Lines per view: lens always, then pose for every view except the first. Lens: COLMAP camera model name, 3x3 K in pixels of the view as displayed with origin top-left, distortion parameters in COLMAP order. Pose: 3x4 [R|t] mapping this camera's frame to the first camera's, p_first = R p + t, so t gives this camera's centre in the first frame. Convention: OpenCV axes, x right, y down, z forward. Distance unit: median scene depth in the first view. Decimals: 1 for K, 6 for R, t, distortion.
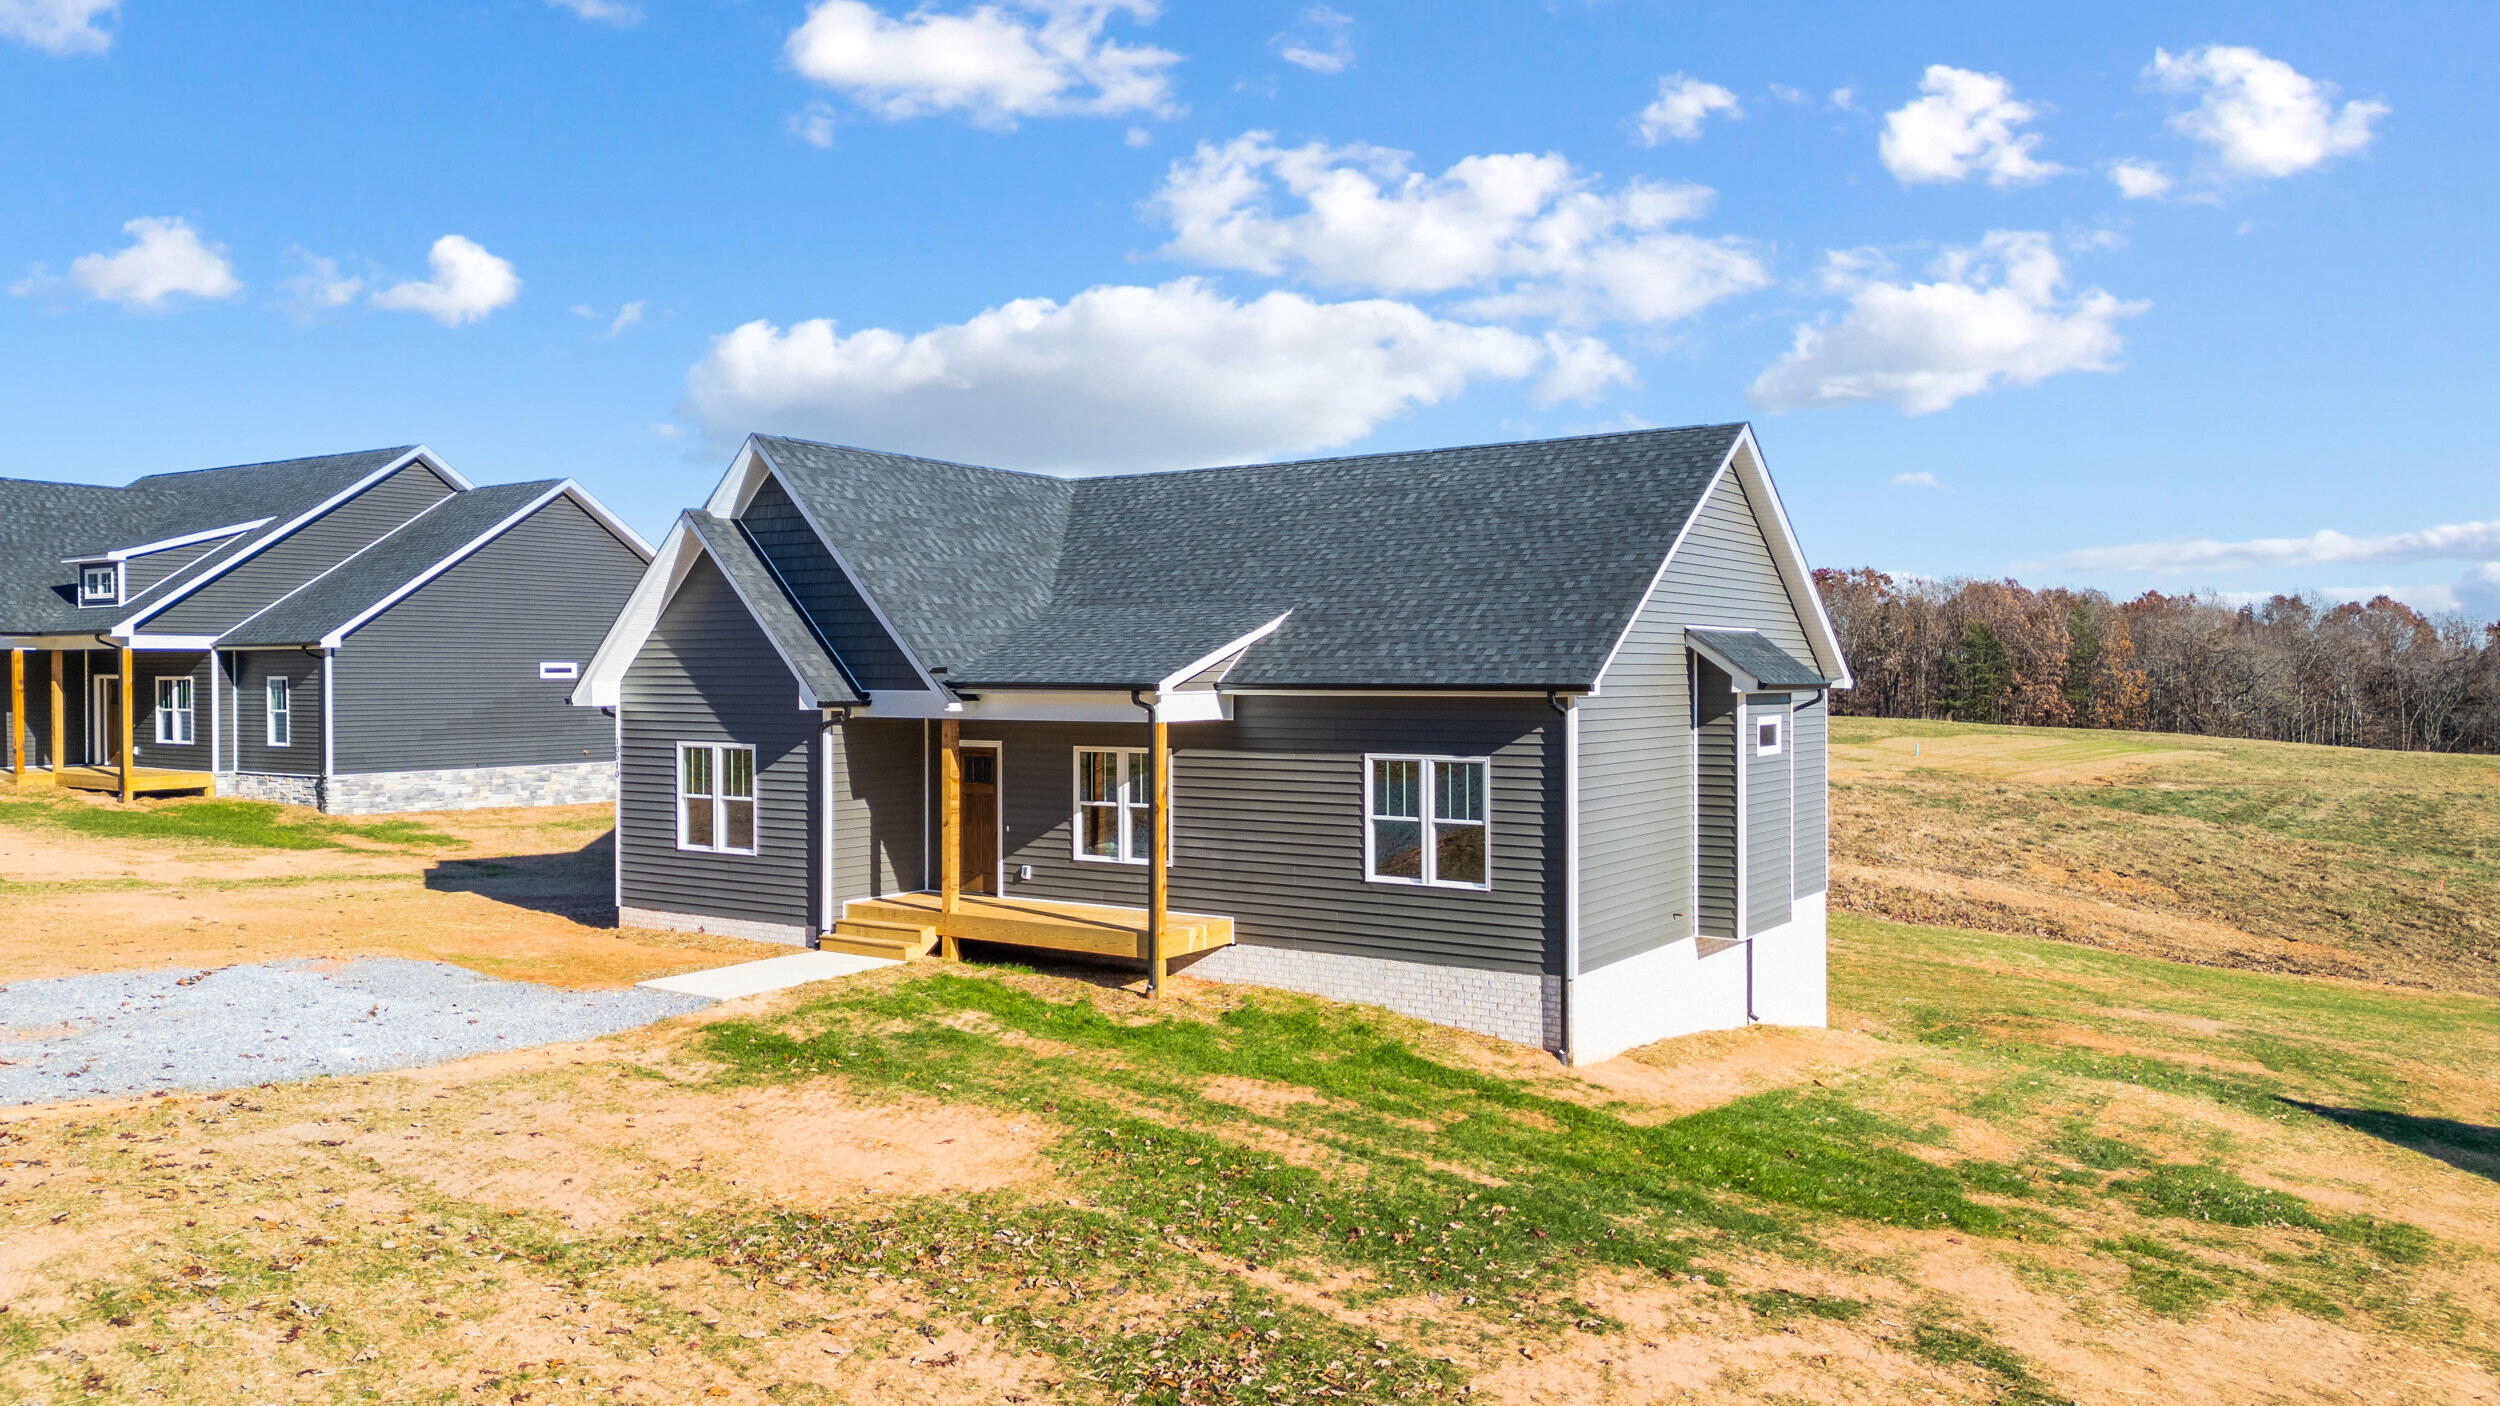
lens RADIAL K [[1693.3, 0, 1250.0], [0, 1693.3, 703.0], [0, 0, 1]] dist [0.086913, -0.077525]
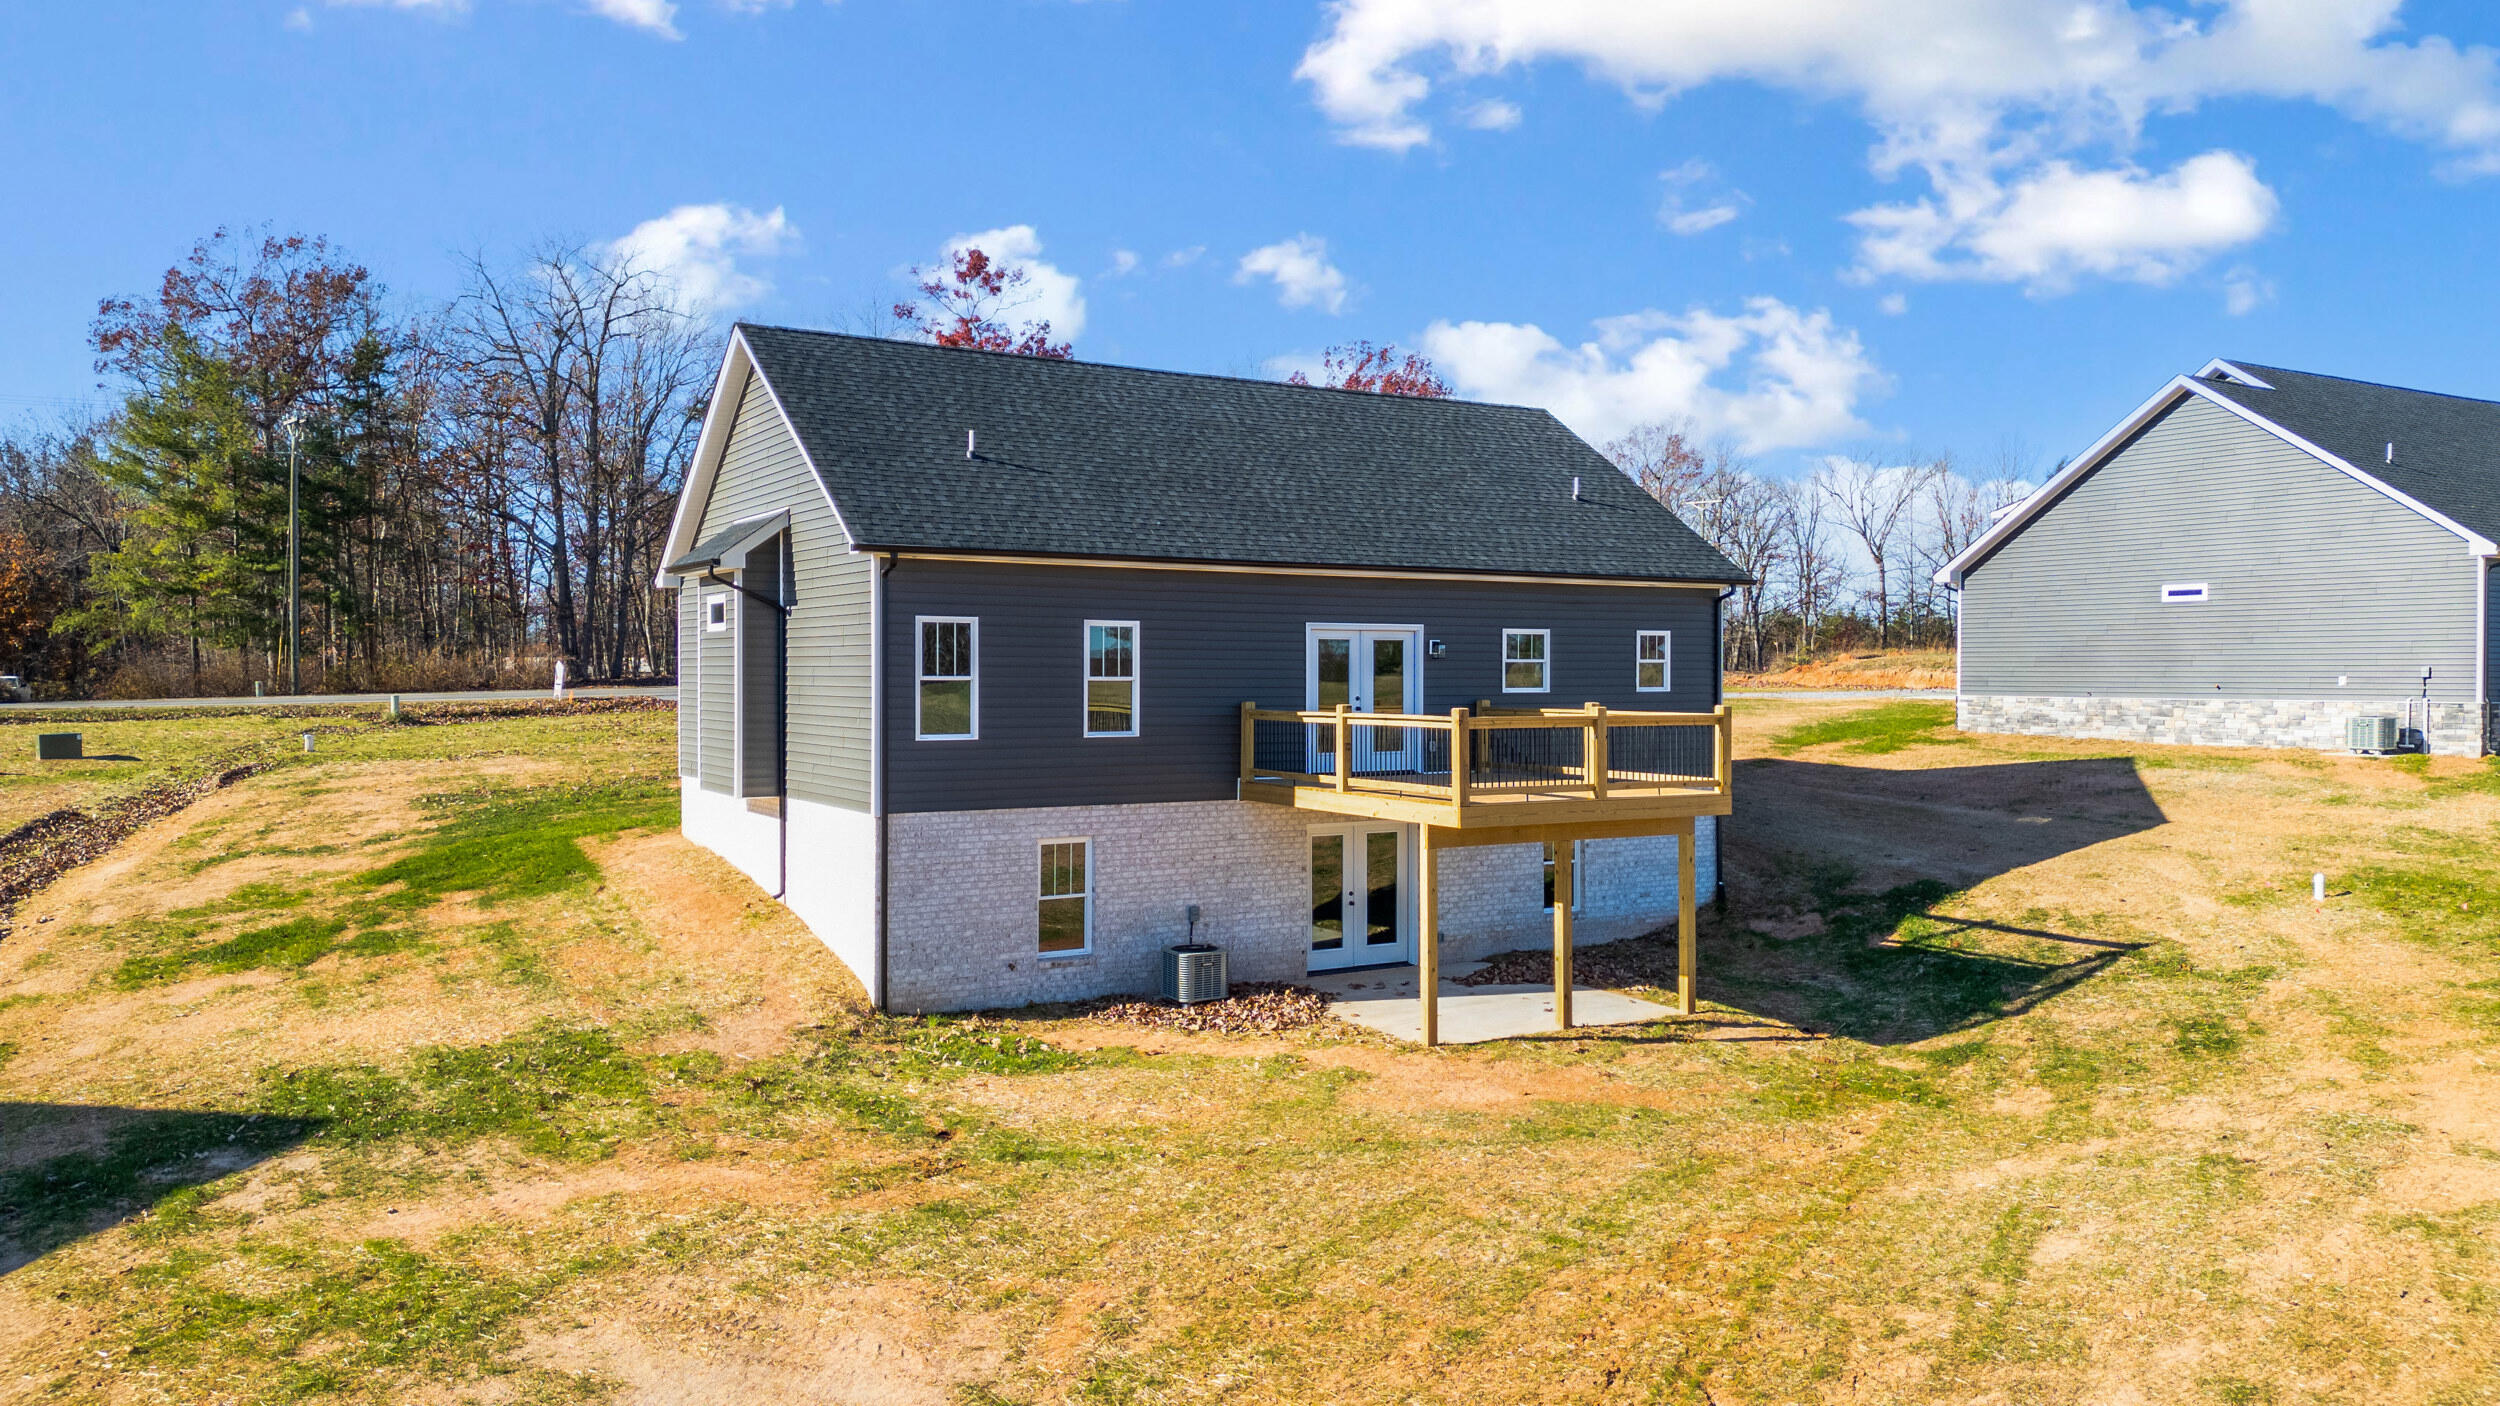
lens RADIAL K [[1693.3, 0, 1250.0], [0, 1693.3, 703.0], [0, 0, 1]] dist [0.086913, -0.077525]
pose [[-0.400066, 0.011172, -0.916418, 0.985353], [-0.021192, 0.999546, 0.021436, 0.047439], [0.916241, 0.027996, -0.399647, 1.481135]]
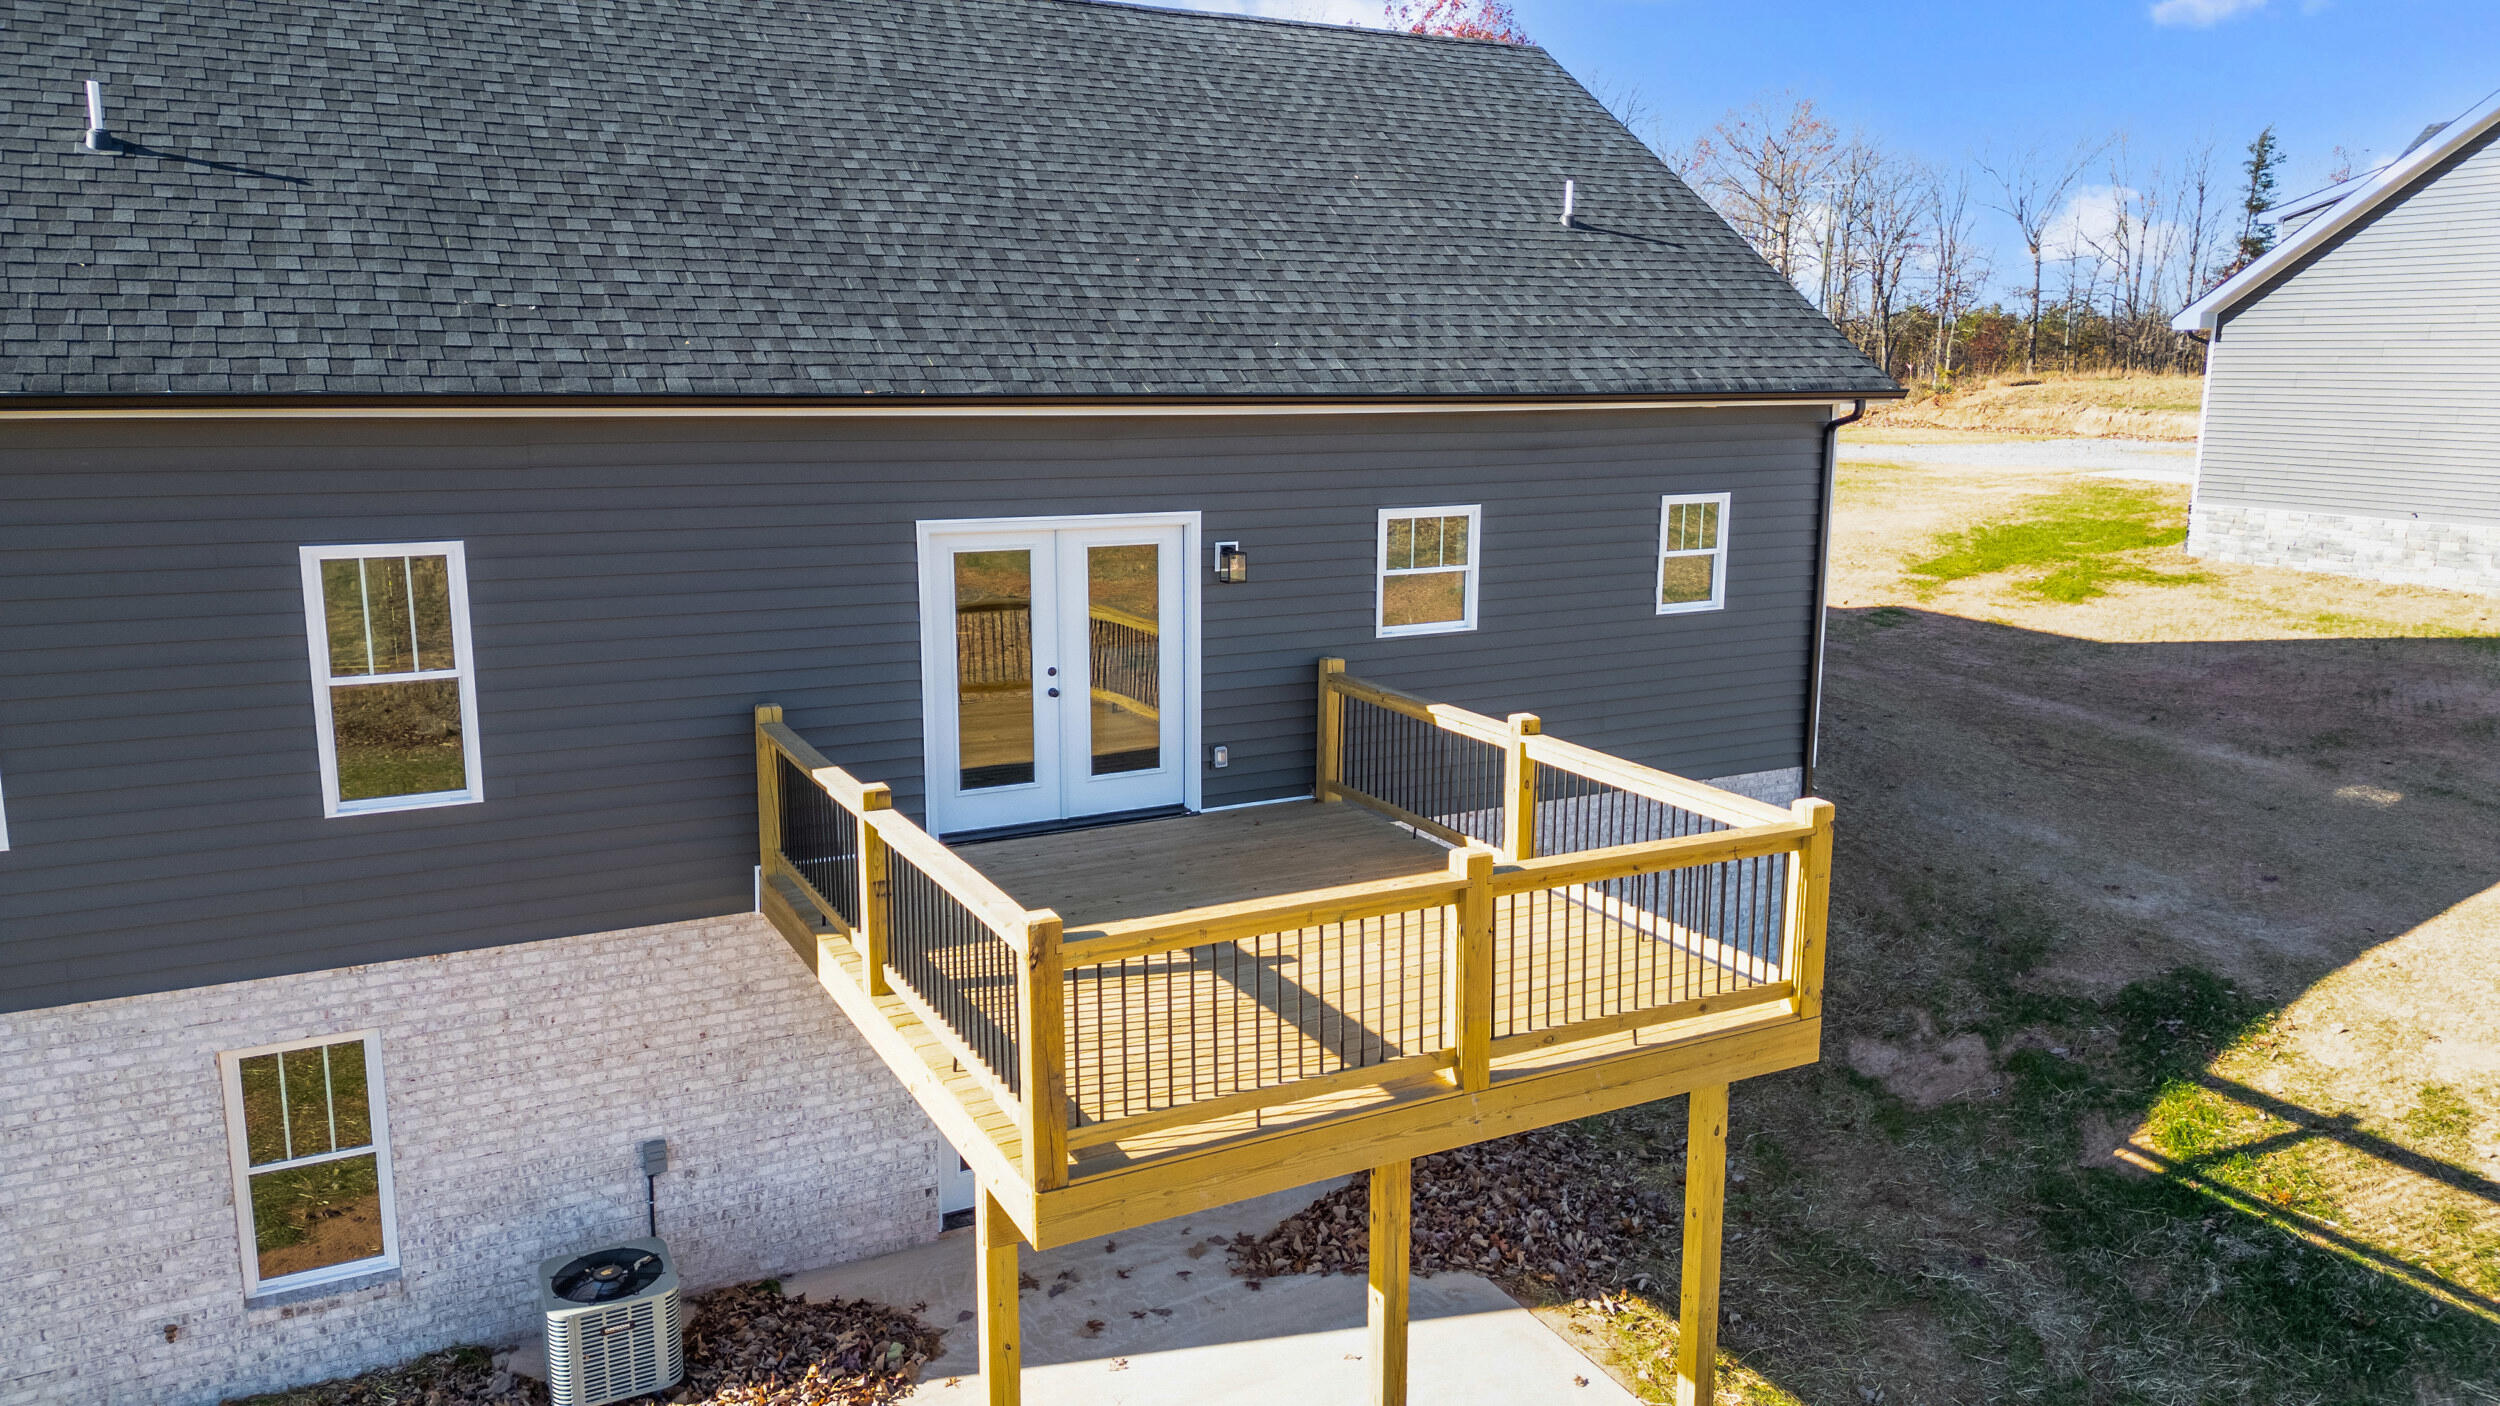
lens RADIAL K [[1693.3, 0, 1250.0], [0, 1693.3, 703.0], [0, 0, 1]] dist [0.086913, -0.077525]
pose [[-0.450937, 0.169255, -0.876361, 0.471636], [-0.024725, 0.979110, 0.201822, -0.020777], [0.892213, 0.112677, -0.437332, 1.405880]]
